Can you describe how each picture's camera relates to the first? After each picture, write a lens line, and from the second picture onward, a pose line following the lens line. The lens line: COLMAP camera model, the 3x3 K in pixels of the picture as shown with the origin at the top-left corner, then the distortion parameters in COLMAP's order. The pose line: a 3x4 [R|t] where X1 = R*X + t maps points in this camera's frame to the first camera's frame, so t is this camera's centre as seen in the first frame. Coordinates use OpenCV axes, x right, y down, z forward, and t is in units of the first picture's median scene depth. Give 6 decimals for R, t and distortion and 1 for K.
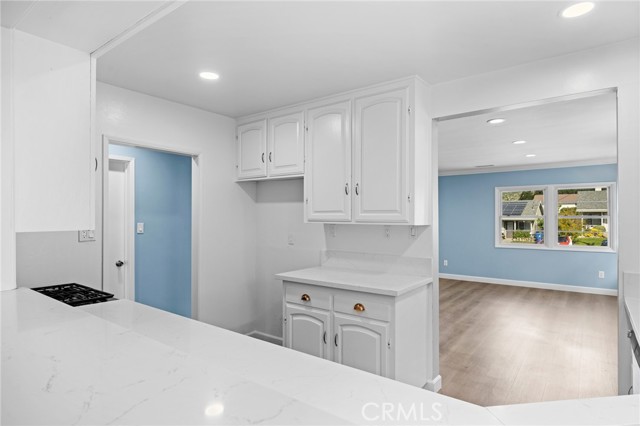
lens RADIAL K [[362.1, 0, 320.0], [0, 362.1, 213.0], [0, 0, 1]] dist [0.000371, 0.000673]
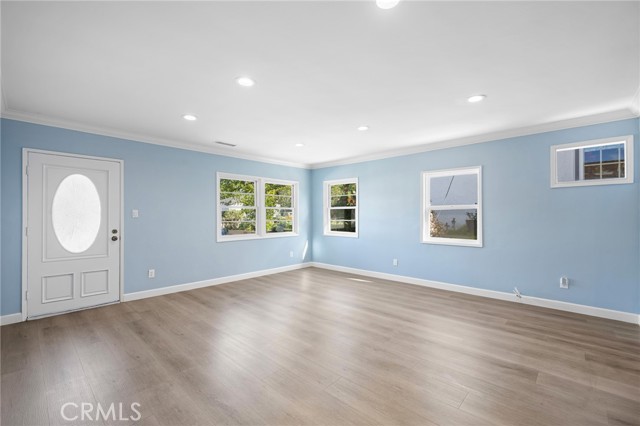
lens RADIAL K [[278.7, 0, 320.0], [0, 278.7, 213.0], [0, 0, 1]] dist [-0.000752, -0.000040]
pose [[0.102567, 0.009477, 0.994681, -0.154259], [-0.007969, 0.999930, -0.008705, 0.031703], [-0.994694, -0.007034, 0.102636, 0.727177]]
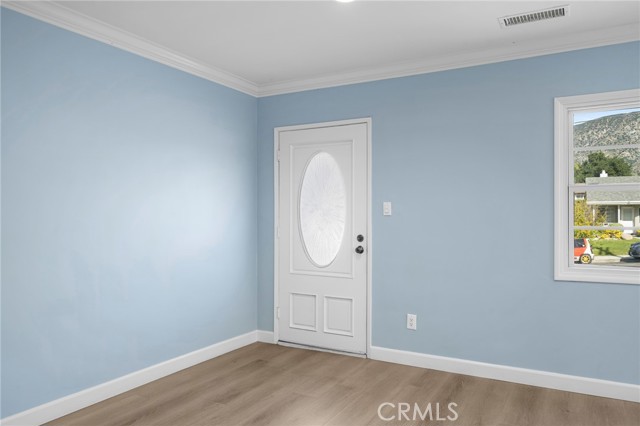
lens RADIAL K [[473.5, 0, 320.0], [0, 473.5, 213.0], [0, 0, 1]] dist [0.006752, 0.002084]
pose [[0.990685, -0.000984, 0.136170, 0.222336], [-0.000011, 0.999973, 0.007310, 0.032122], [-0.136174, -0.007243, 0.990658, 0.632082]]
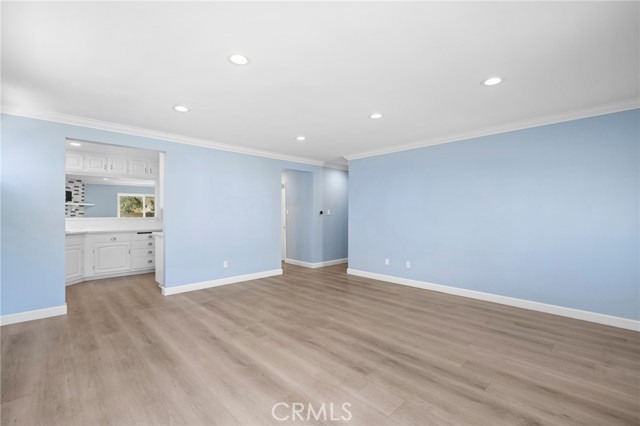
lens RADIAL K [[282.3, 0, 320.0], [0, 282.3, 213.0], [0, 0, 1]] dist [-0.000533, -0.000184]
pose [[-0.161849, -0.003748, -0.986808, 0.674742], [0.009357, 0.999942, -0.005332, 0.032477], [0.986771, -0.010096, -0.161804, 0.837863]]
